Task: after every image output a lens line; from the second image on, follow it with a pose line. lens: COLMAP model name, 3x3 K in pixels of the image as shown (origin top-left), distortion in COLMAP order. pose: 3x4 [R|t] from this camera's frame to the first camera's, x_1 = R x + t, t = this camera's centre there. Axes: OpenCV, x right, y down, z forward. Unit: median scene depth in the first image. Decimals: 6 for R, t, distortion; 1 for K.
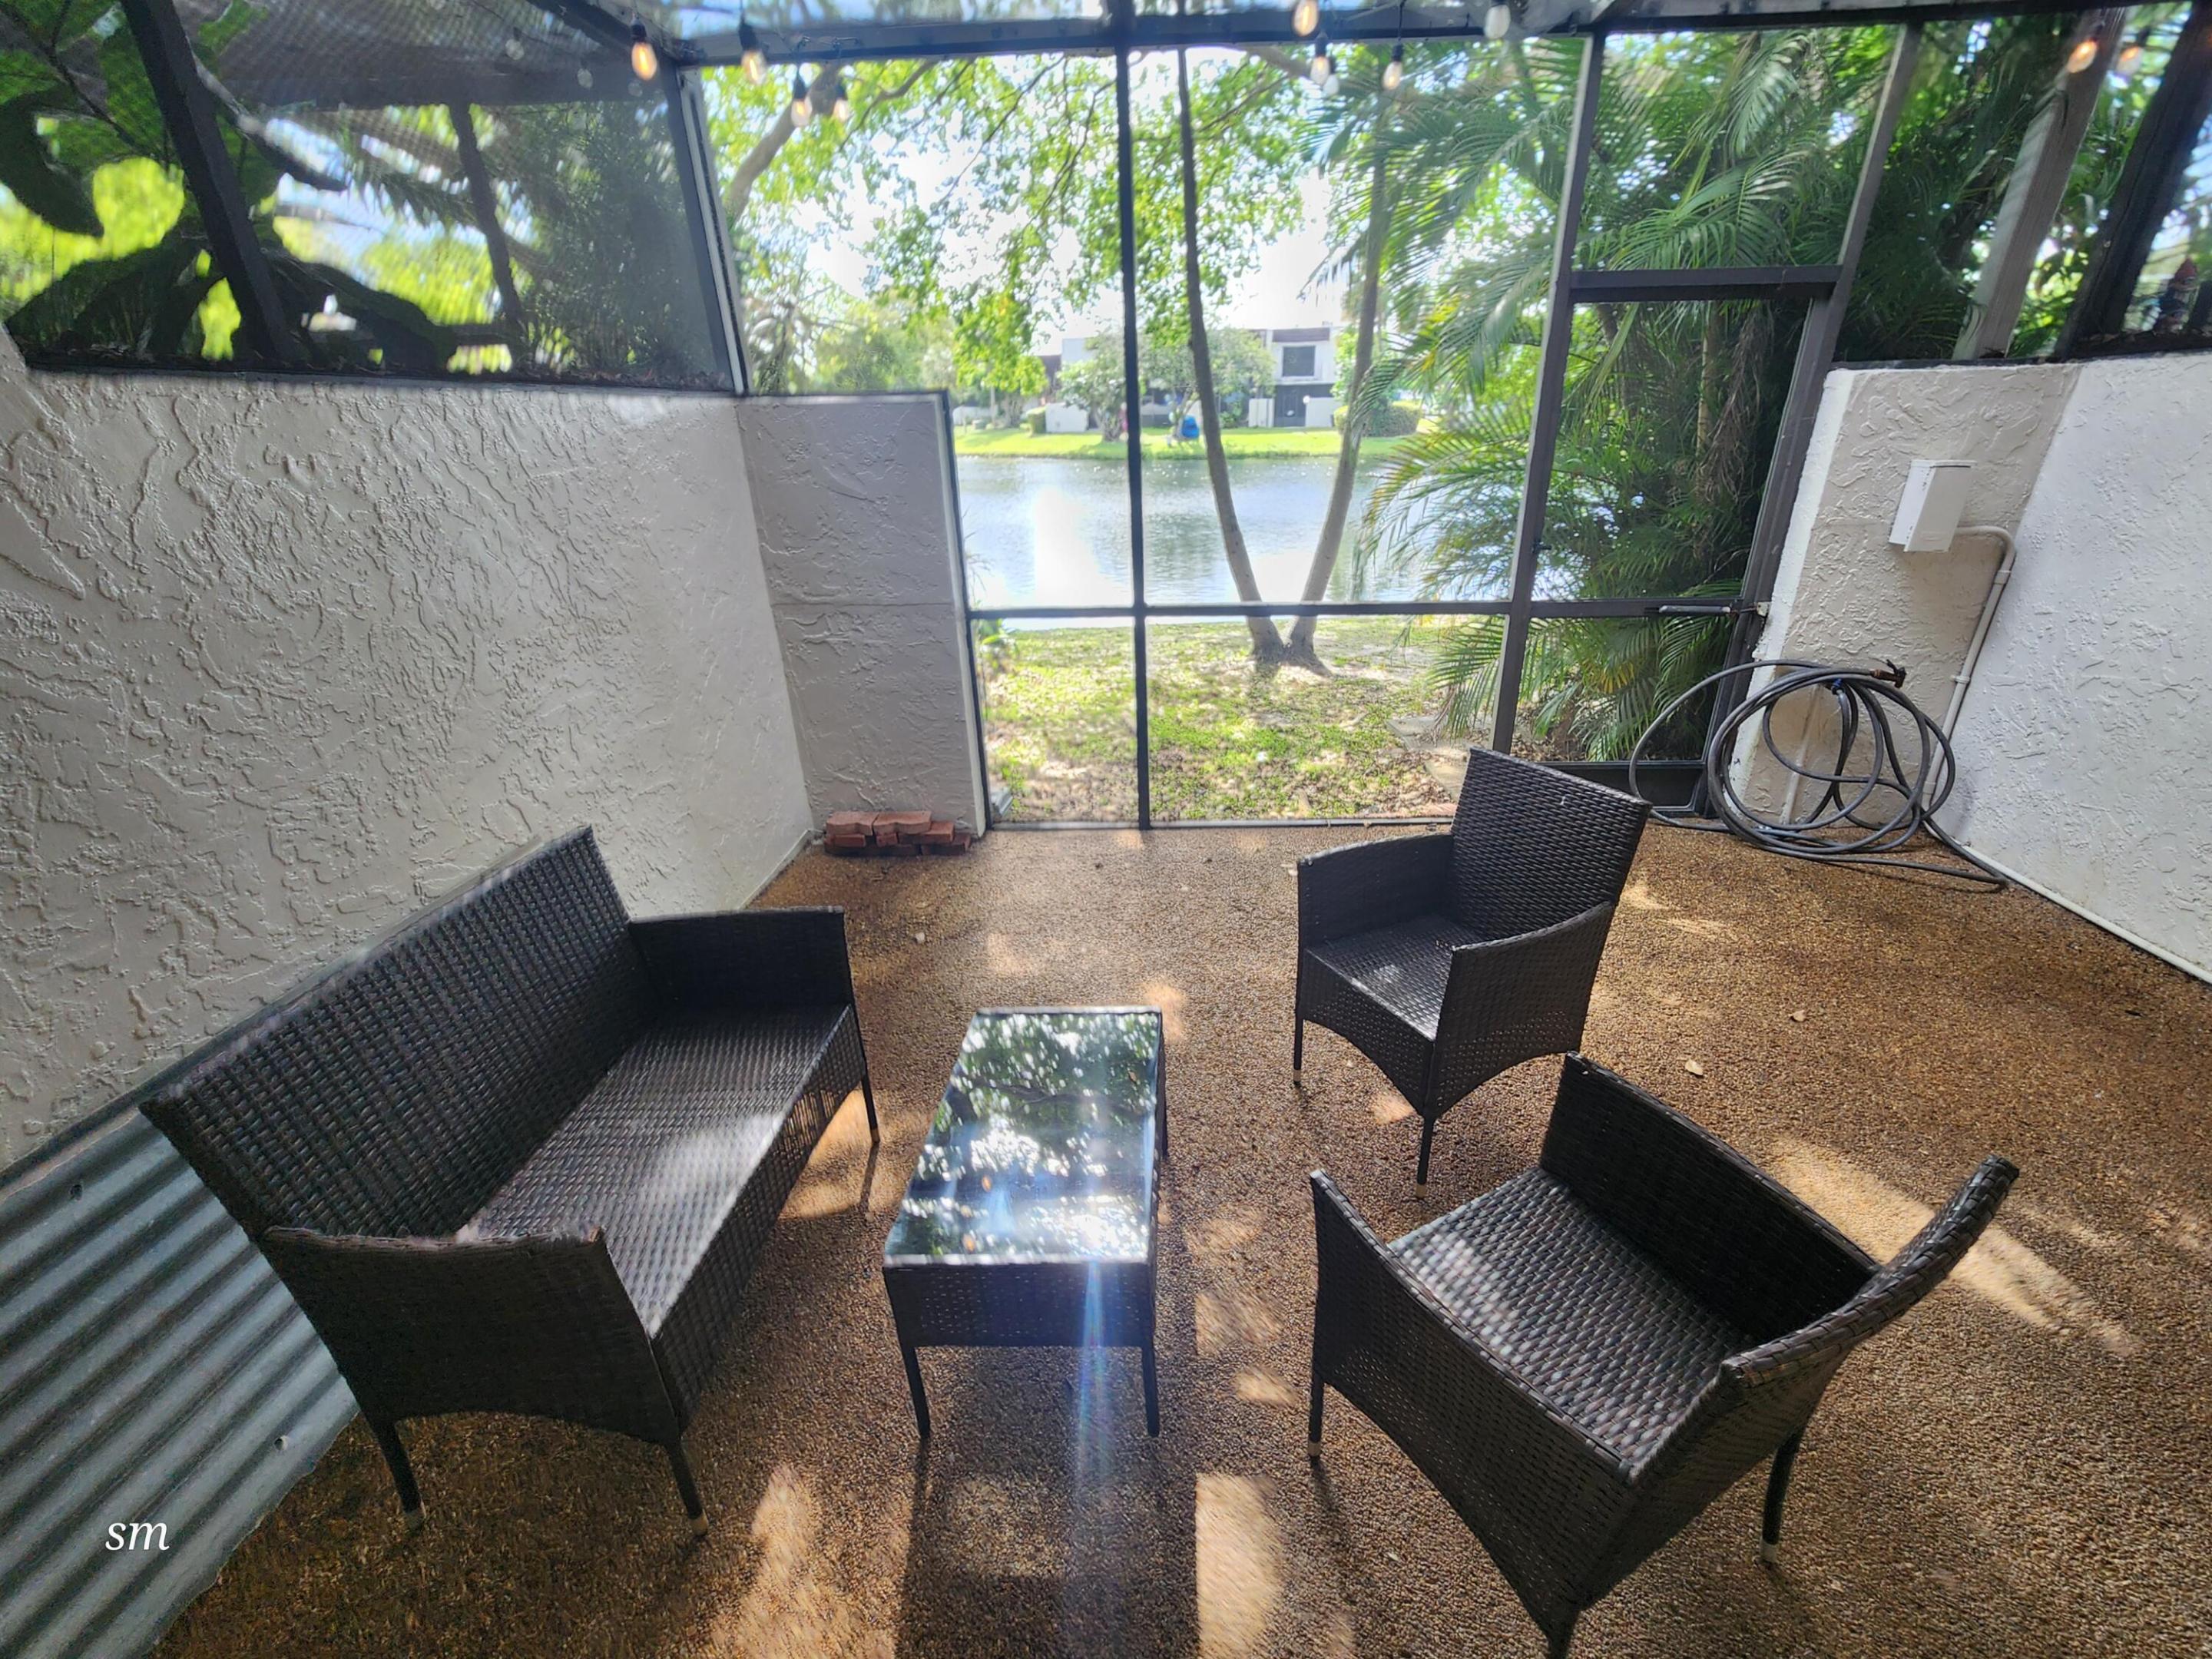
lens RADIAL K [[900.0, 0, 1107.4], [0, 900.0, 820.1], [0, 0, 1]] dist [0.001370, -0.000665]
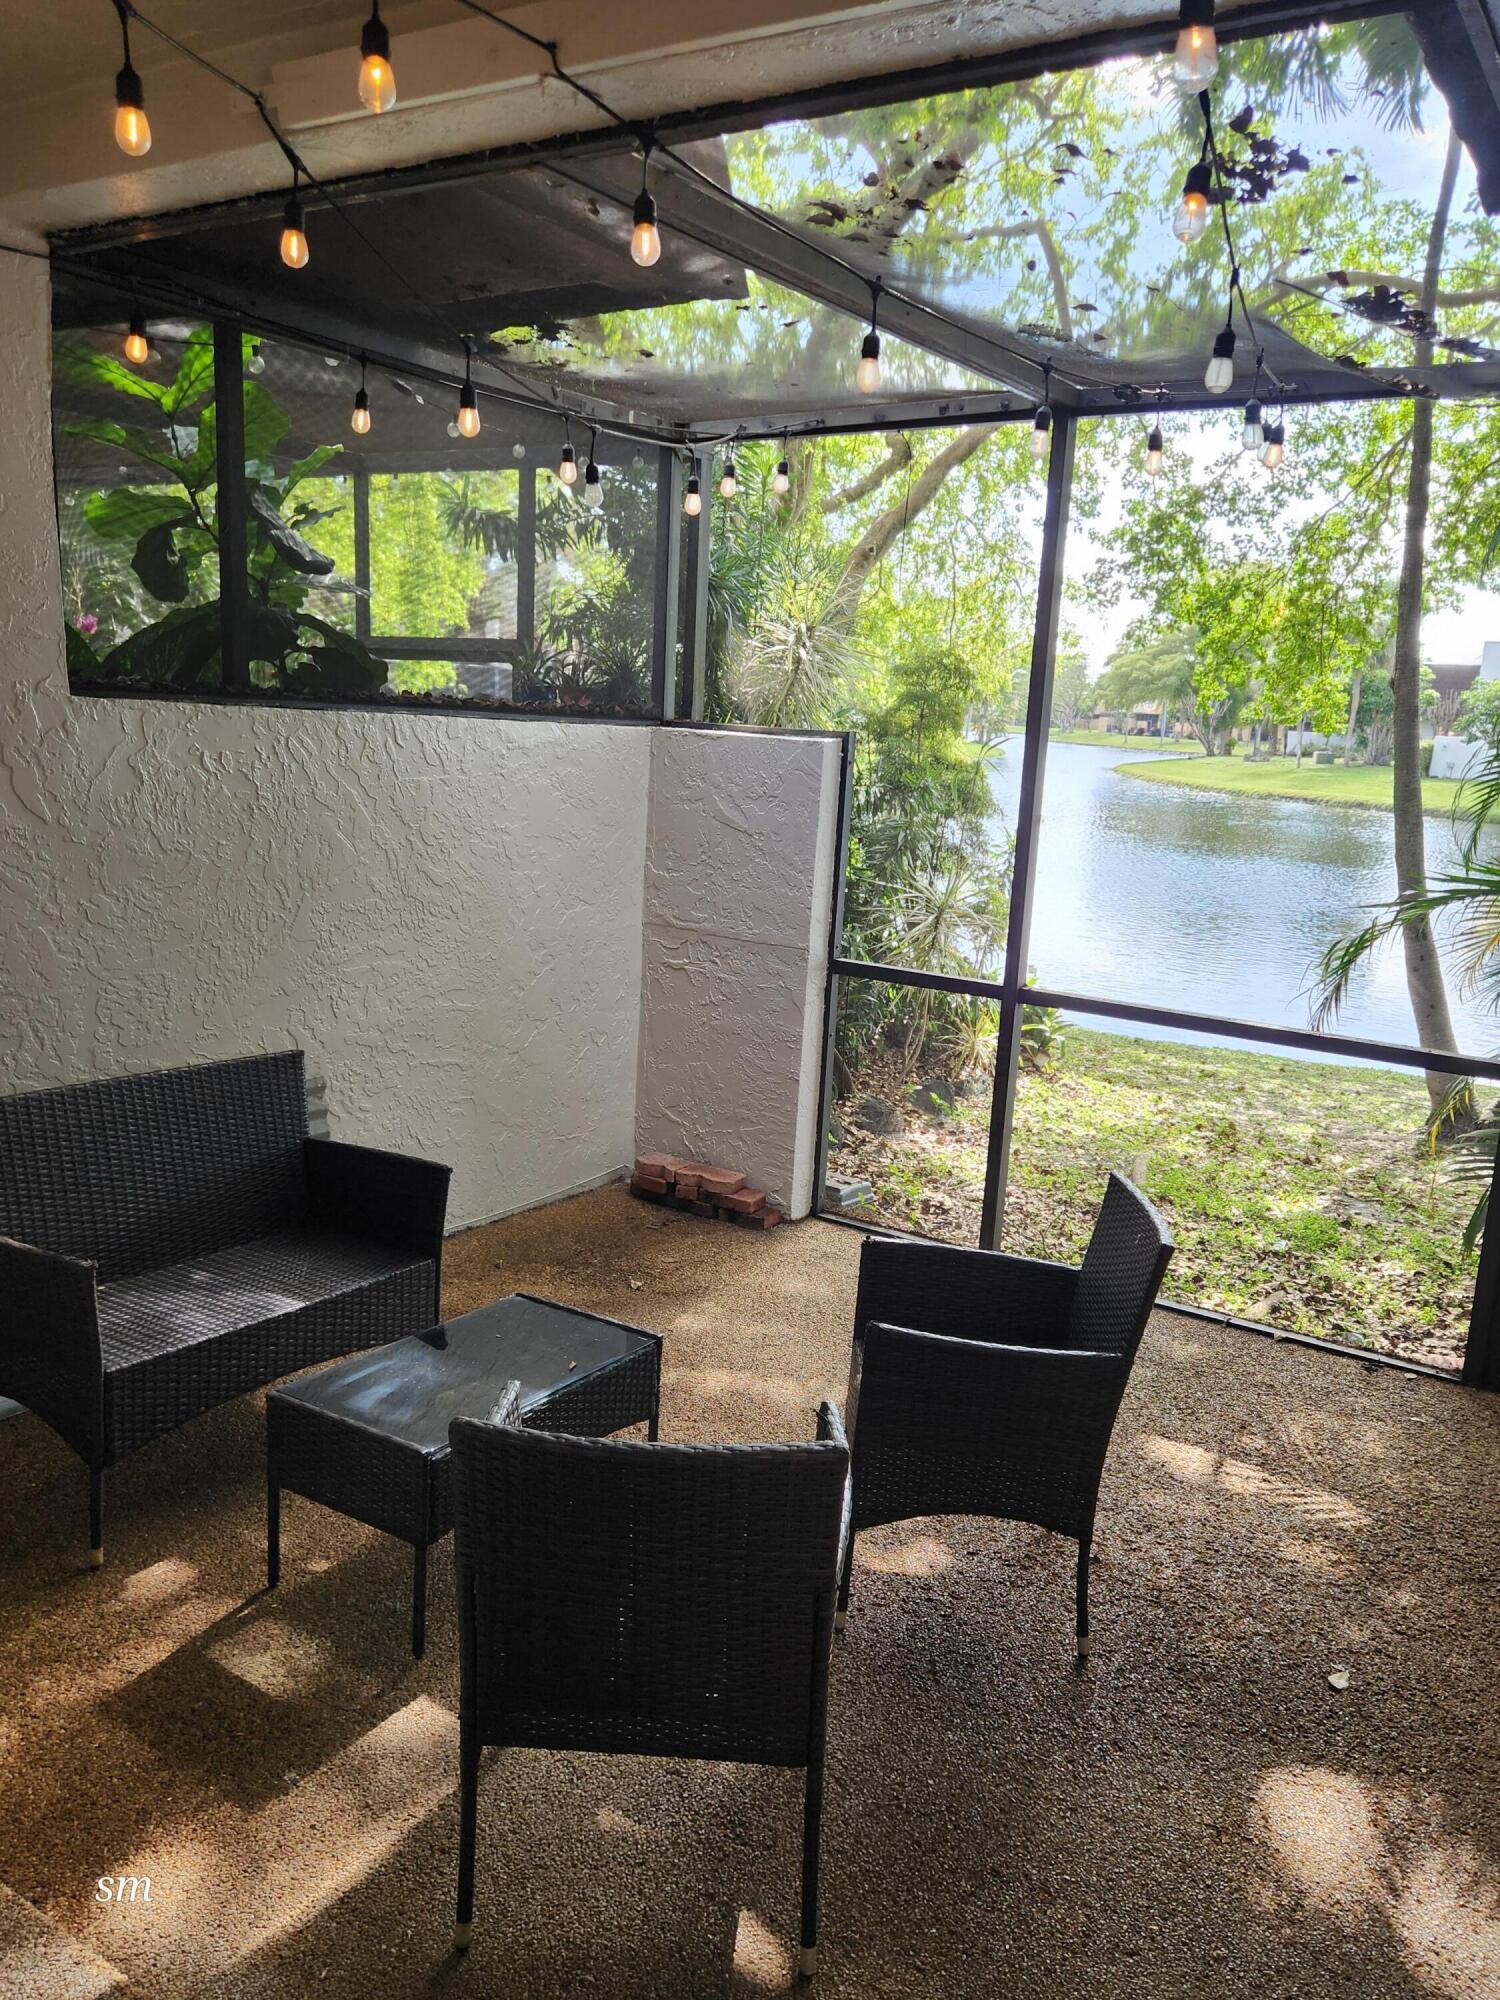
lens RADIAL K [[1316.9, 0, 752.8], [0, 1316.9, 996.0], [0, 0, 1]] dist [0.036667, -0.000100]
pose [[0.877636, 0.170340, -0.448040, 0.378030], [-0.266636, 0.950251, -0.161020, 0.031399], [0.398323, 0.260781, 0.879393, -0.175872]]
